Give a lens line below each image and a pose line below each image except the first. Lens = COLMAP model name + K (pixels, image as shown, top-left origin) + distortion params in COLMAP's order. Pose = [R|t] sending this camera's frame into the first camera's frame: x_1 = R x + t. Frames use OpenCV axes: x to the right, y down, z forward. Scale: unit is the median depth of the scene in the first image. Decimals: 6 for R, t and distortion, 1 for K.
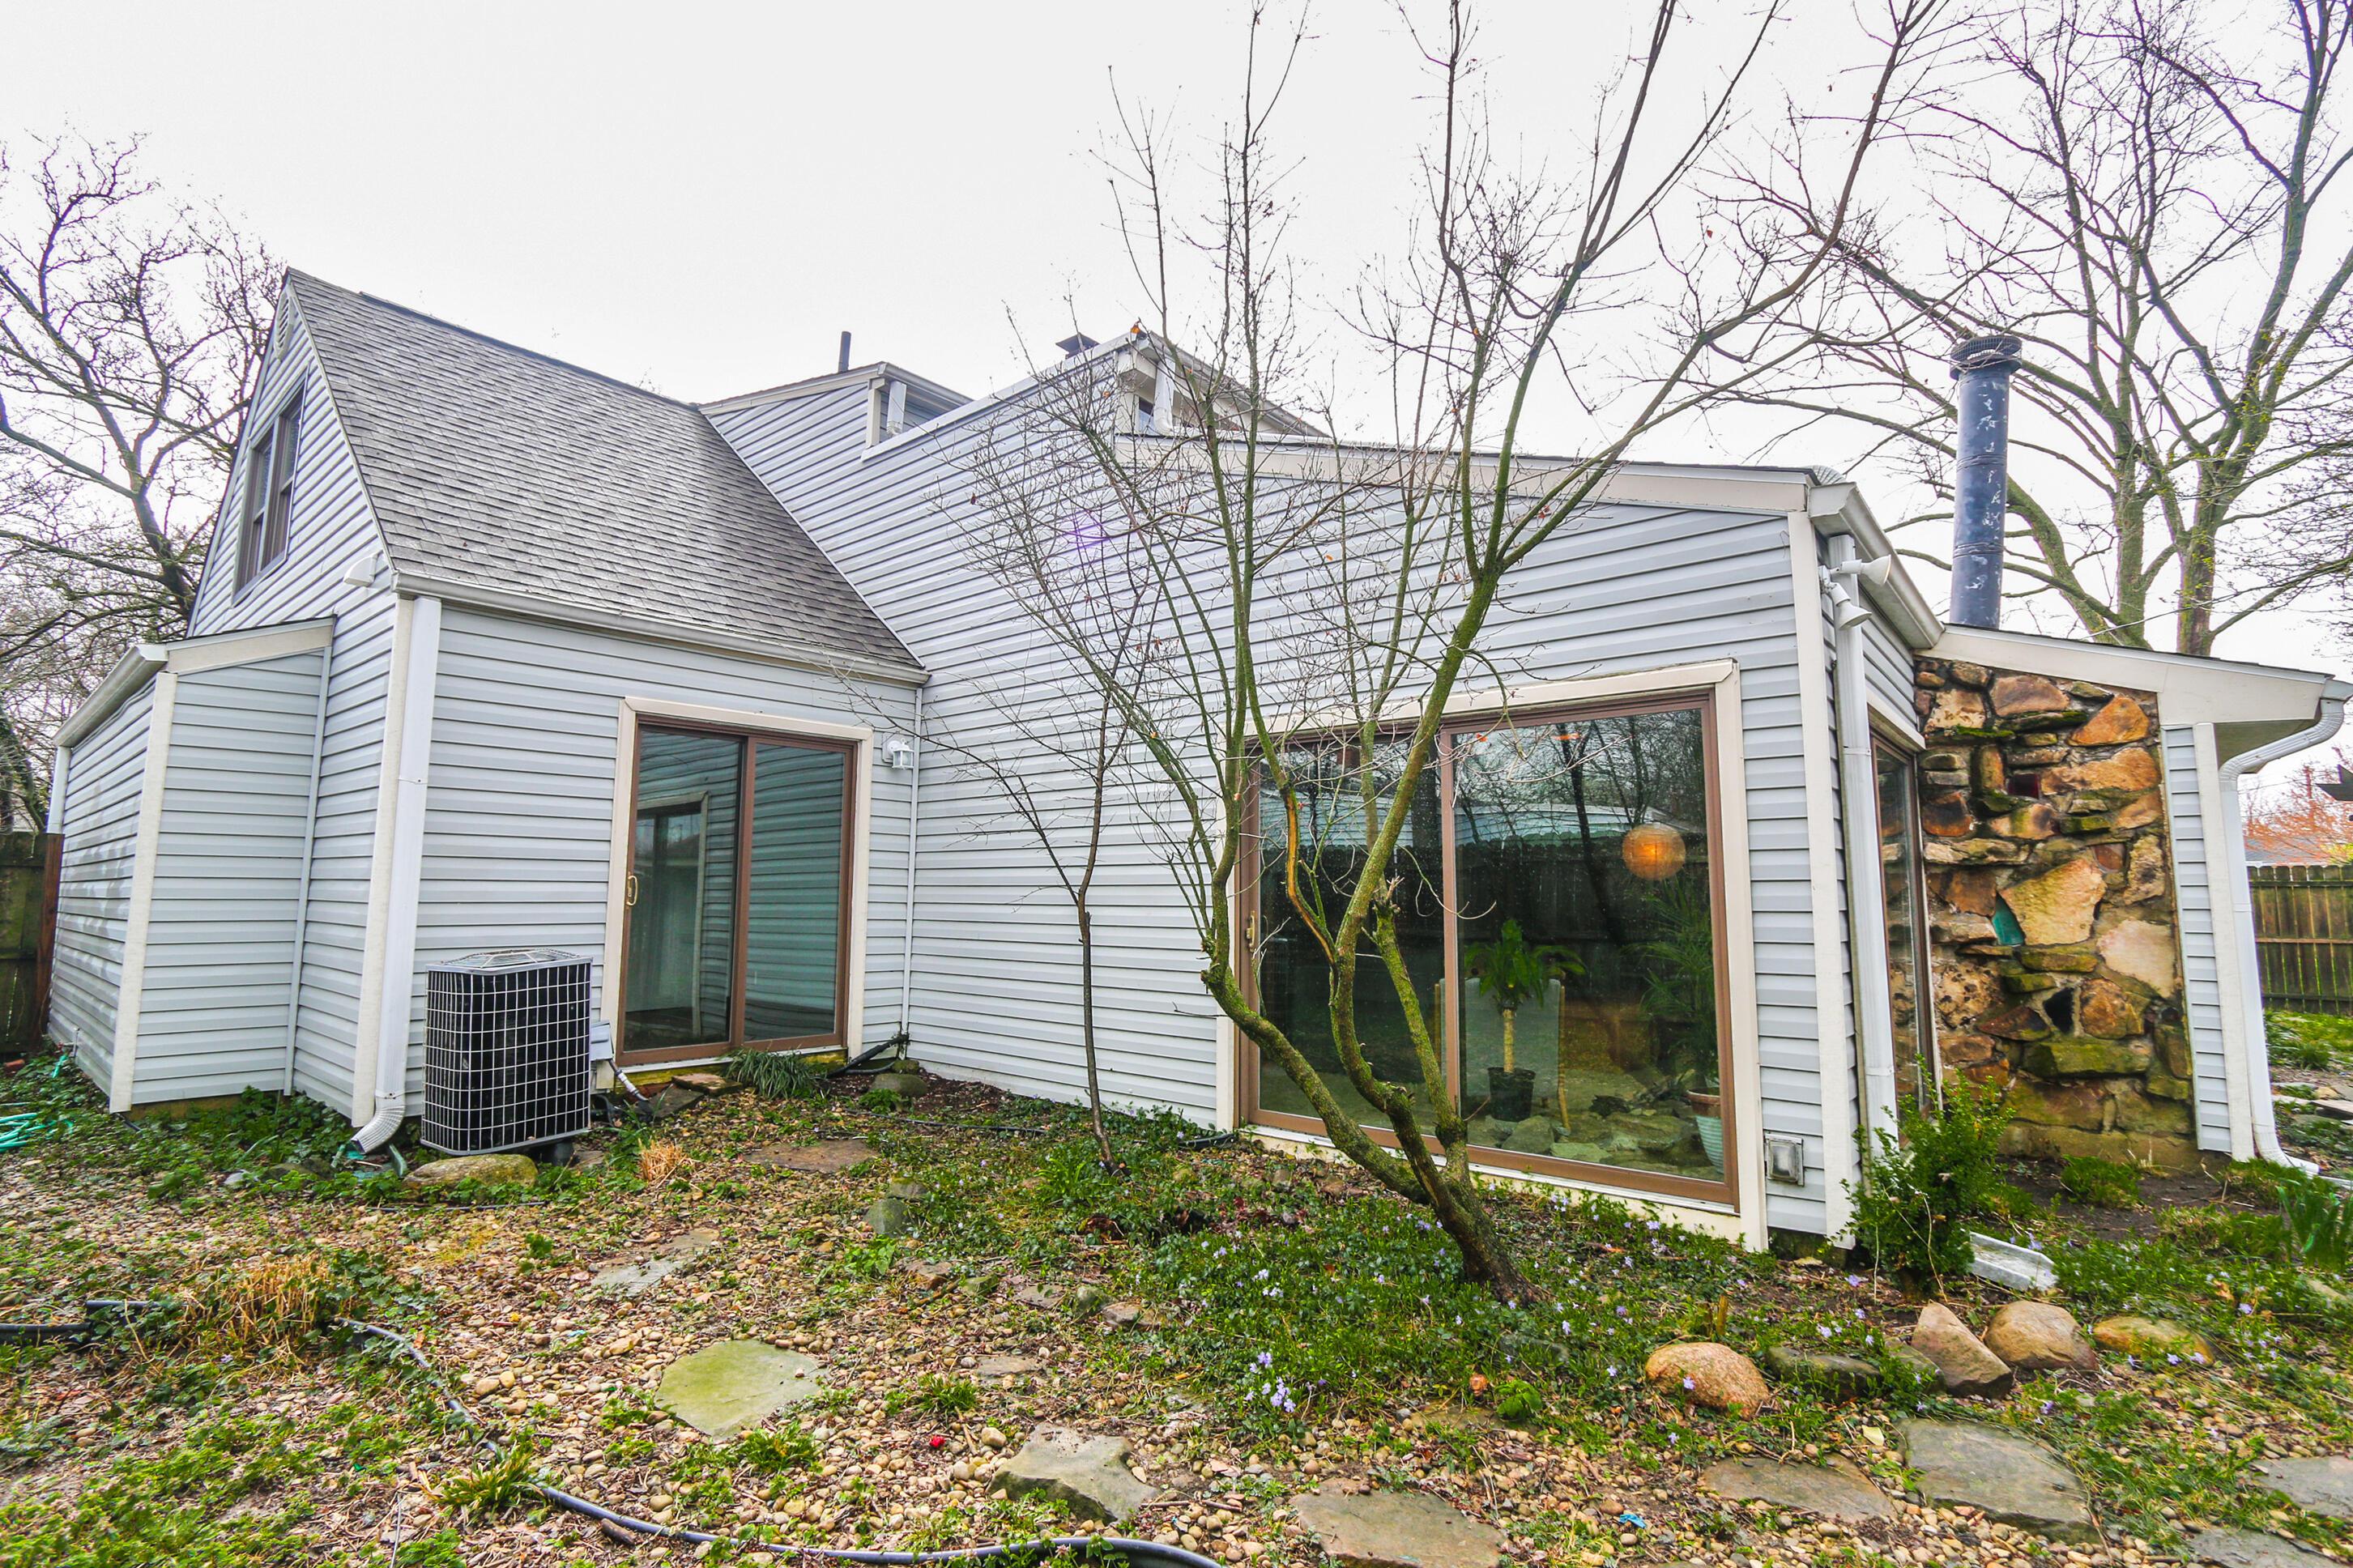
lens RADIAL K [[1102.3, 0, 1177.0], [0, 1102.3, 778.5], [0, 0, 1]] dist [-0.016481, 0.000774]
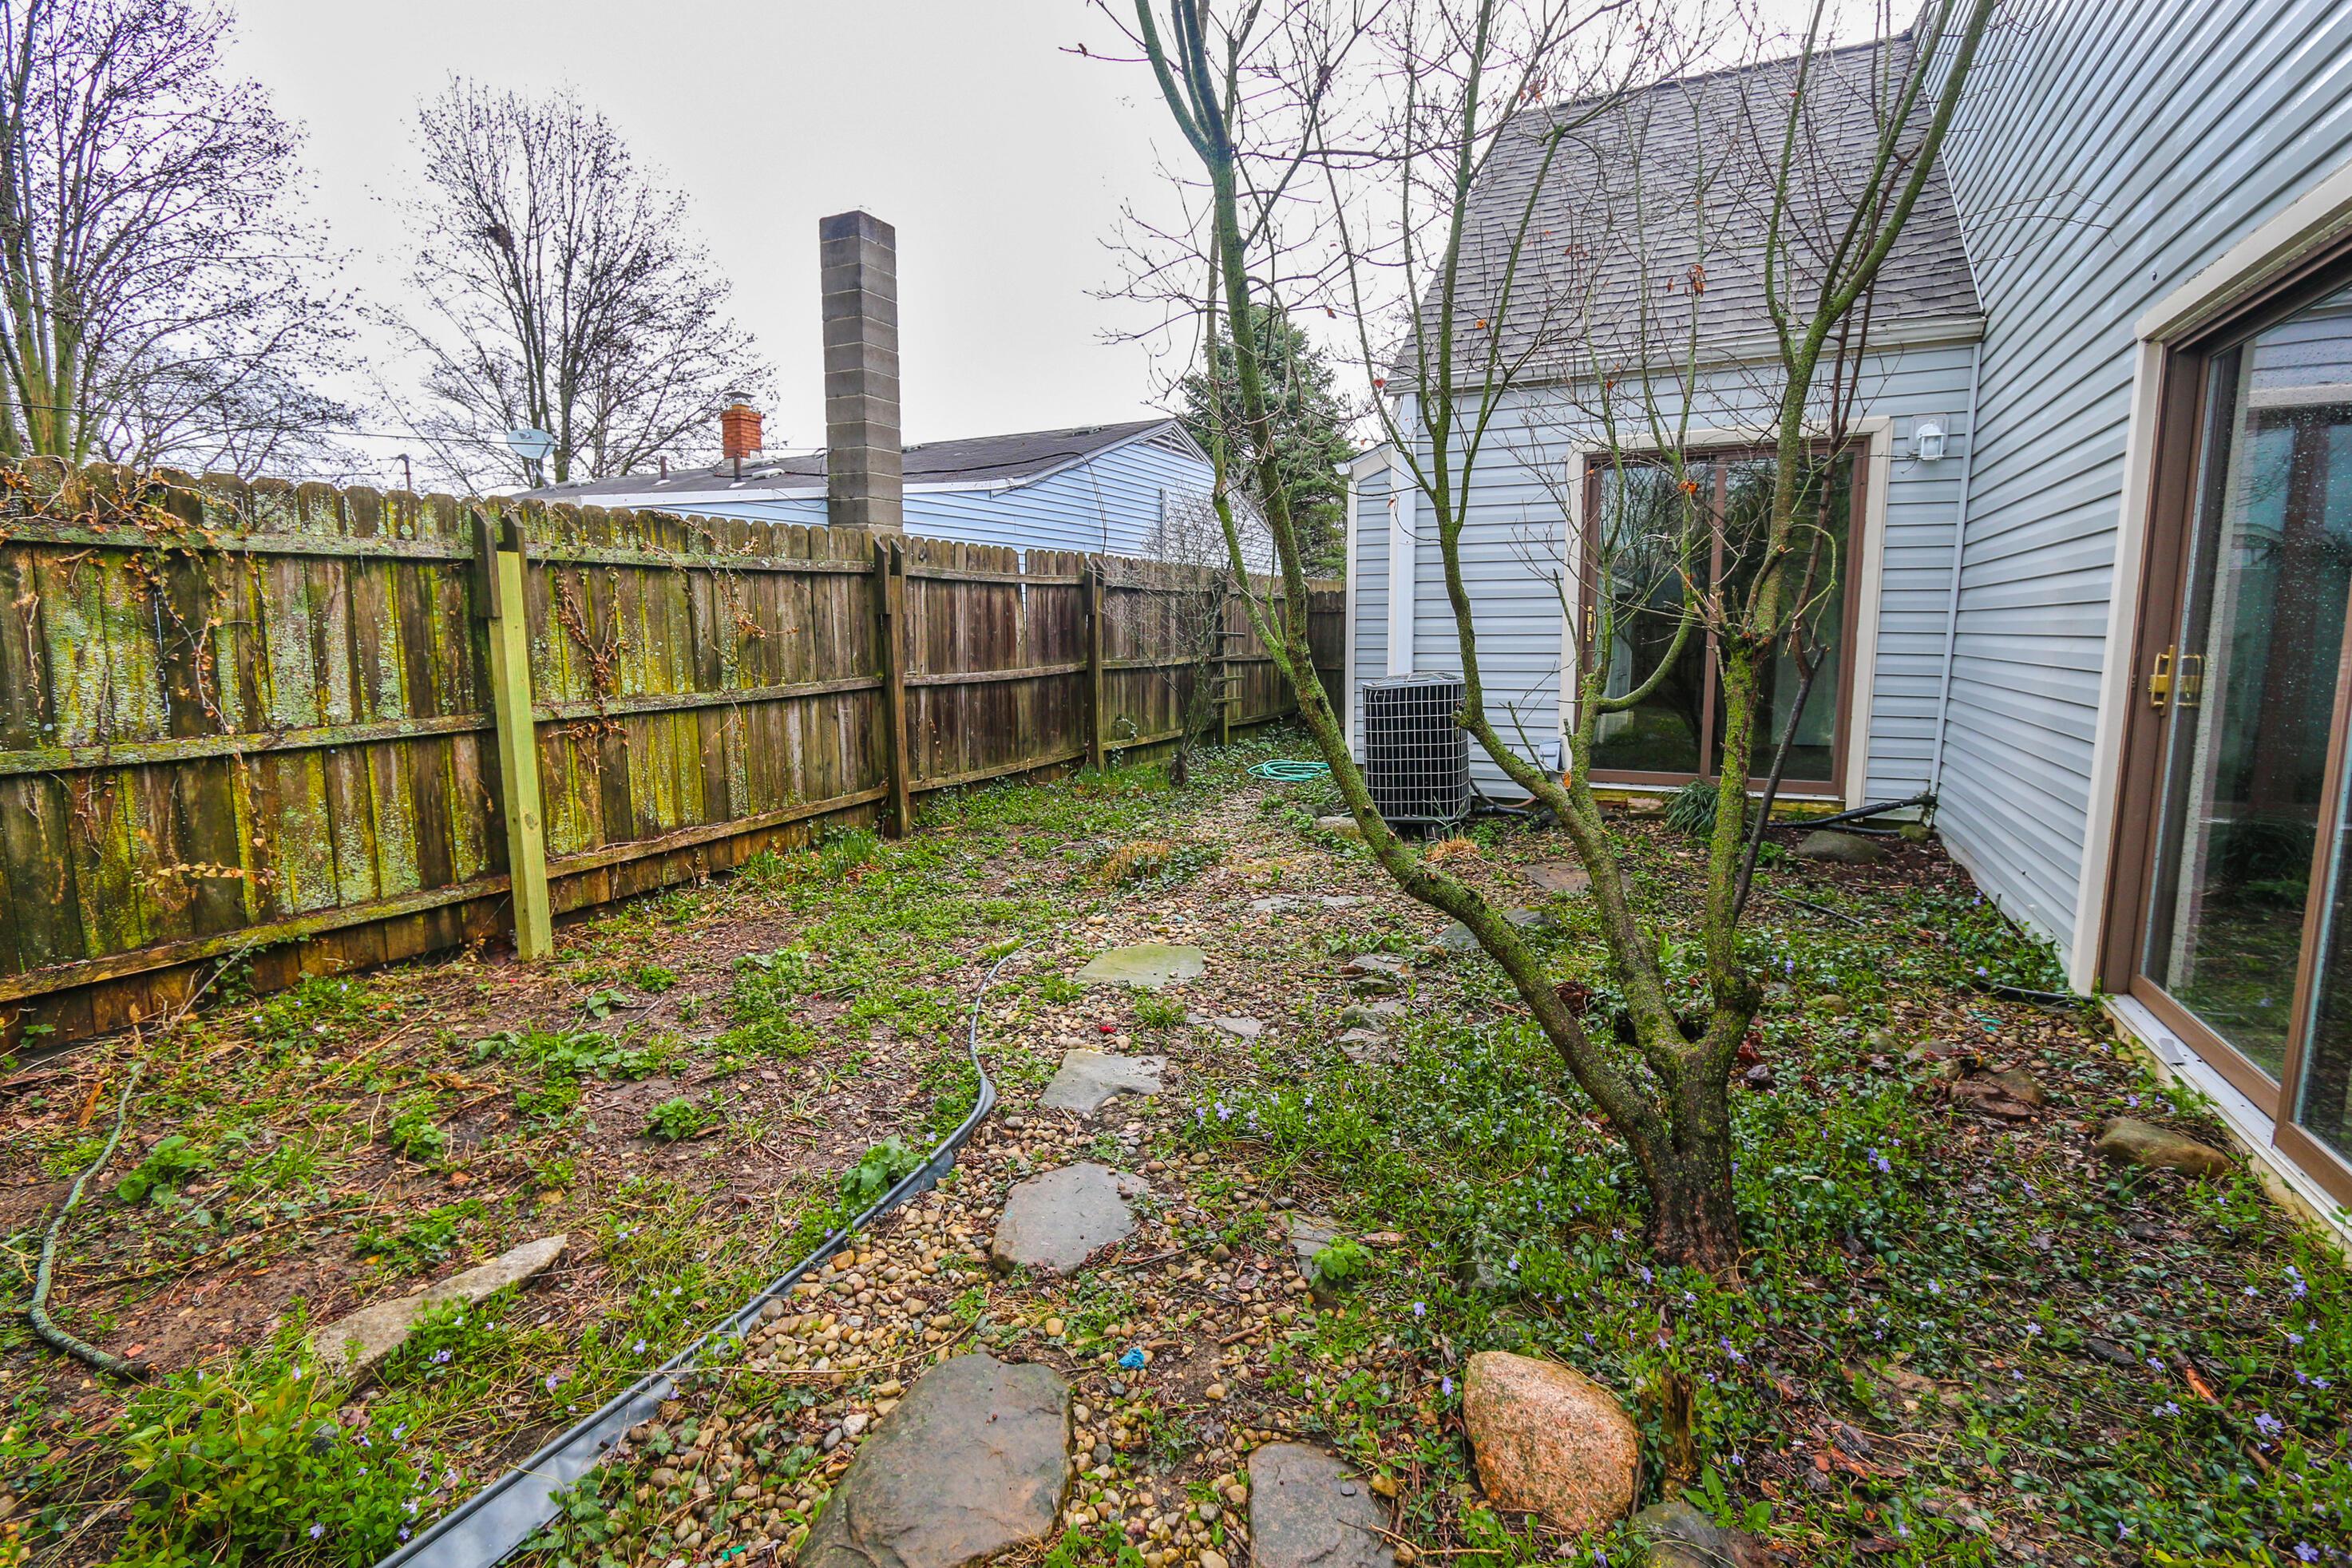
lens RADIAL K [[1077.8, 0, 1173.7], [0, 1077.8, 783.7], [0, 0, 1]] dist [-0.015999, 0.003108]
pose [[0.256652, 0.131001, -0.957585, 0.904967], [0.112788, 0.979943, 0.164290, 0.076768], [0.959900, -0.150170, 0.236729, 0.687978]]
